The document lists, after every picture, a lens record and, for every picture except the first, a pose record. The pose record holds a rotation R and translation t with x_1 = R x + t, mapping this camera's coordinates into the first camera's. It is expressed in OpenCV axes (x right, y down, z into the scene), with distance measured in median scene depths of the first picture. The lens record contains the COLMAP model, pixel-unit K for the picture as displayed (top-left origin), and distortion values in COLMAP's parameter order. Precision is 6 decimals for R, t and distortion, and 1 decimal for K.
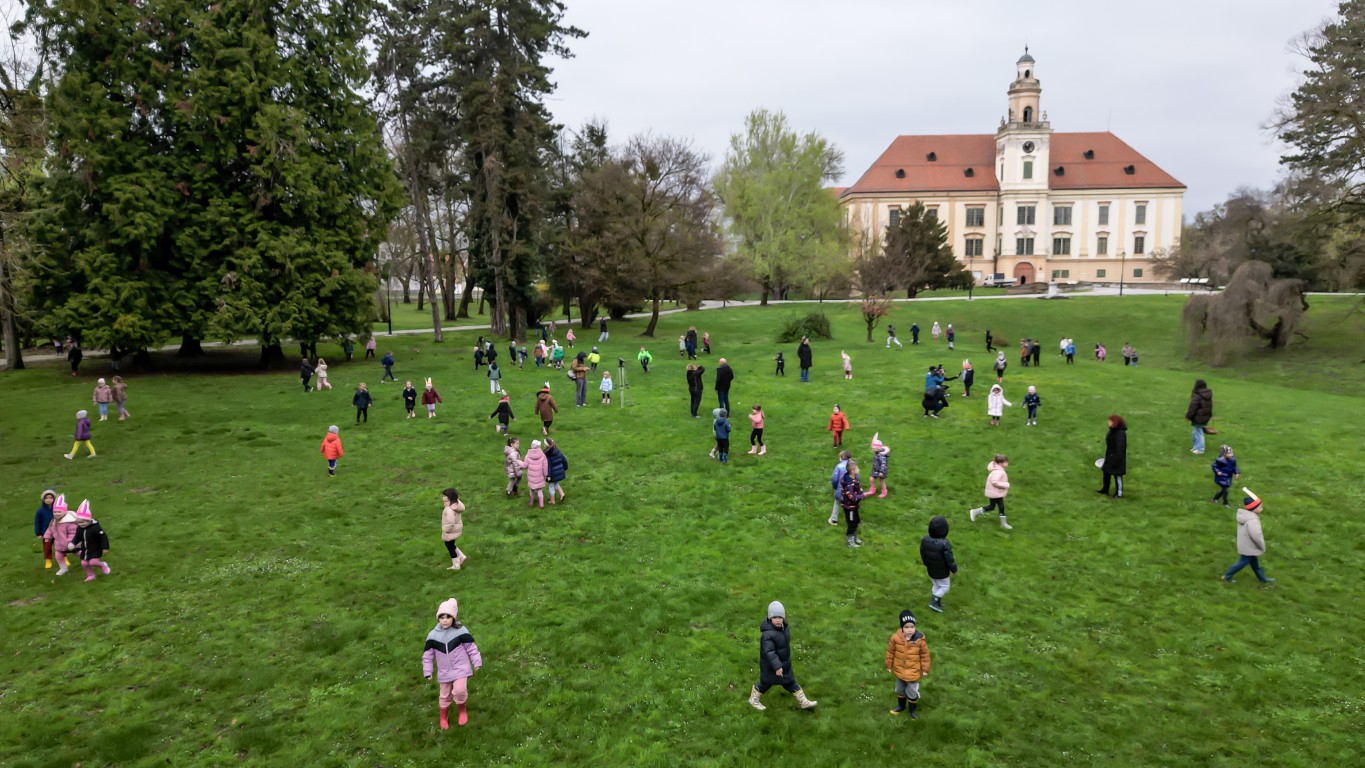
lens RADIAL K [[941.3, 0, 678.9], [0, 941.3, 377.0], [0, 0, 1]] dist [0.075444, -0.070312]
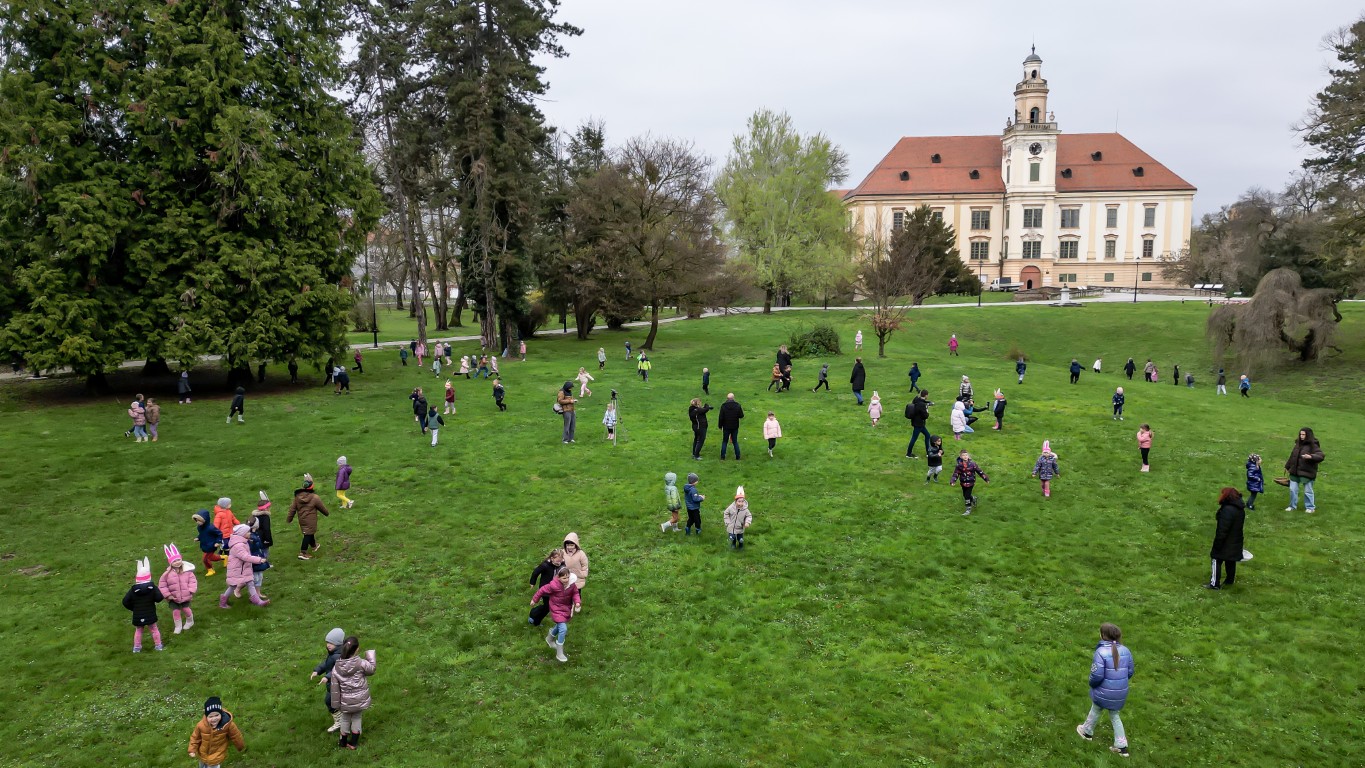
lens RADIAL K [[941.3, 0, 680.2], [0, 941.3, 377.0], [0, 0, 1]] dist [0.075444, -0.070312]
pose [[0.999999, -0.000820, 0.000796, 0.000441], [0.000821, 0.999999, -0.000893, -0.011850], [-0.000795, 0.000894, 0.999999, 0.040367]]
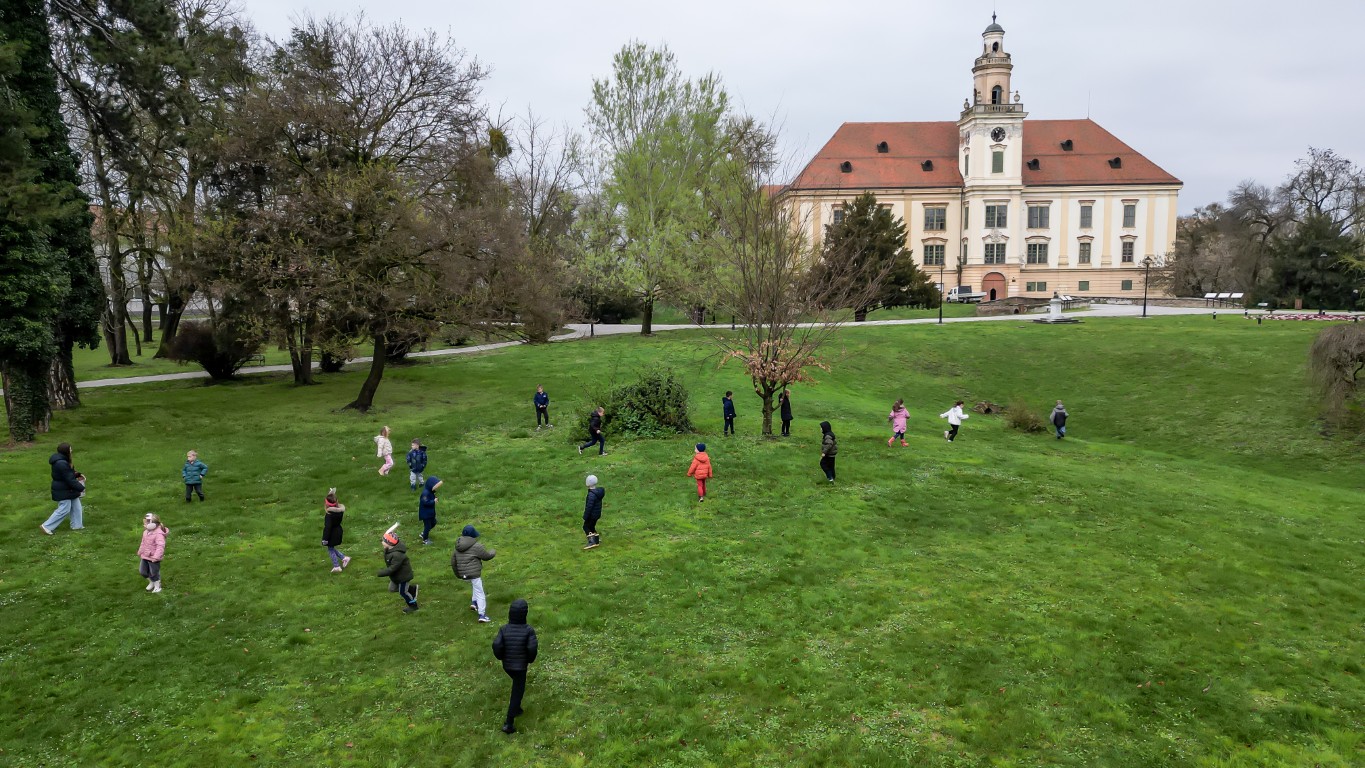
lens RADIAL K [[941.3, 0, 678.1], [0, 941.3, 377.3], [0, 0, 1]] dist [0.075444, -0.070312]
pose [[0.998865, -0.007434, 0.047051, 0.098848], [0.008027, 0.999890, -0.012440, -0.044314], [-0.046953, 0.012804, 0.998815, 0.389170]]
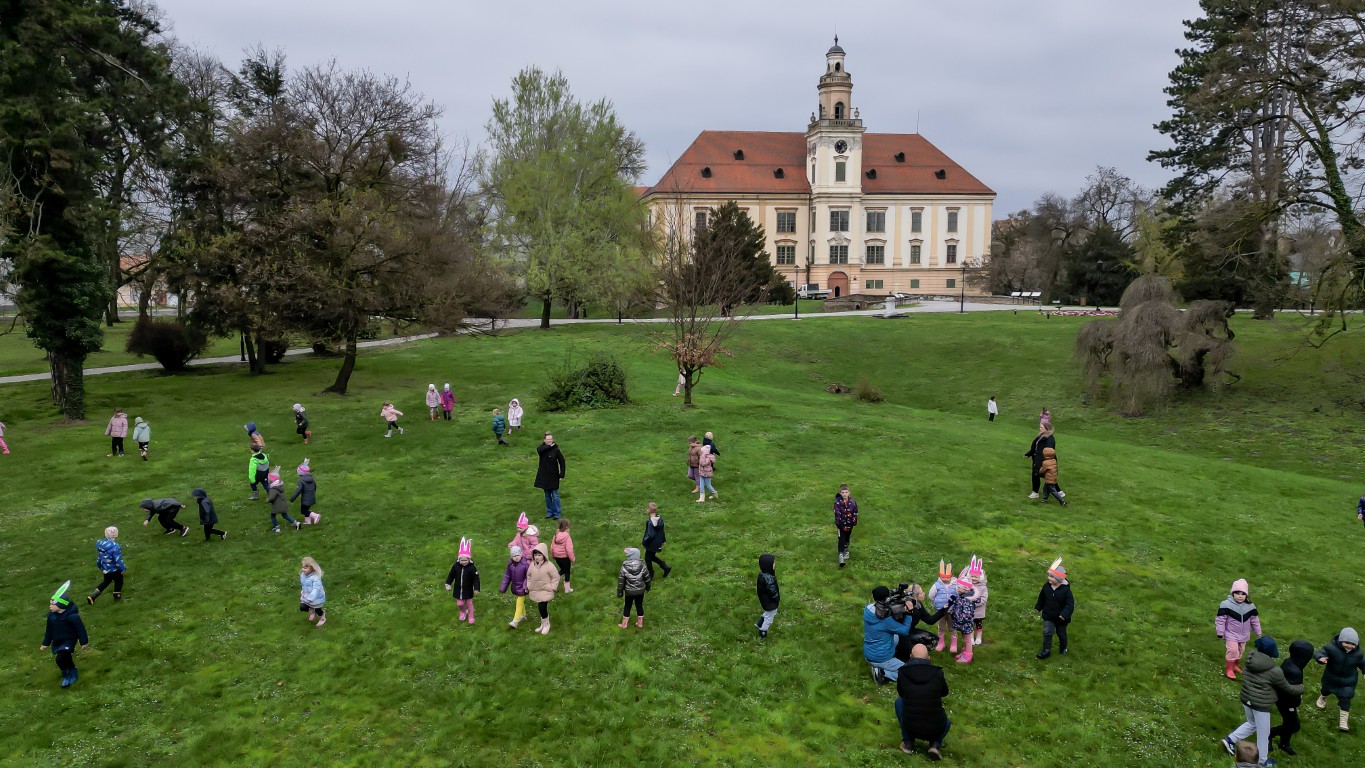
lens RADIAL K [[941.3, 0, 674.3], [0, 941.3, 381.1], [0, 0, 1]] dist [0.075444, -0.070312]
pose [[0.980216, -0.019283, 0.196987, 0.051809], [0.019475, 0.999810, 0.000964, -0.039458], [-0.196968, 0.002892, 0.980406, 0.282772]]
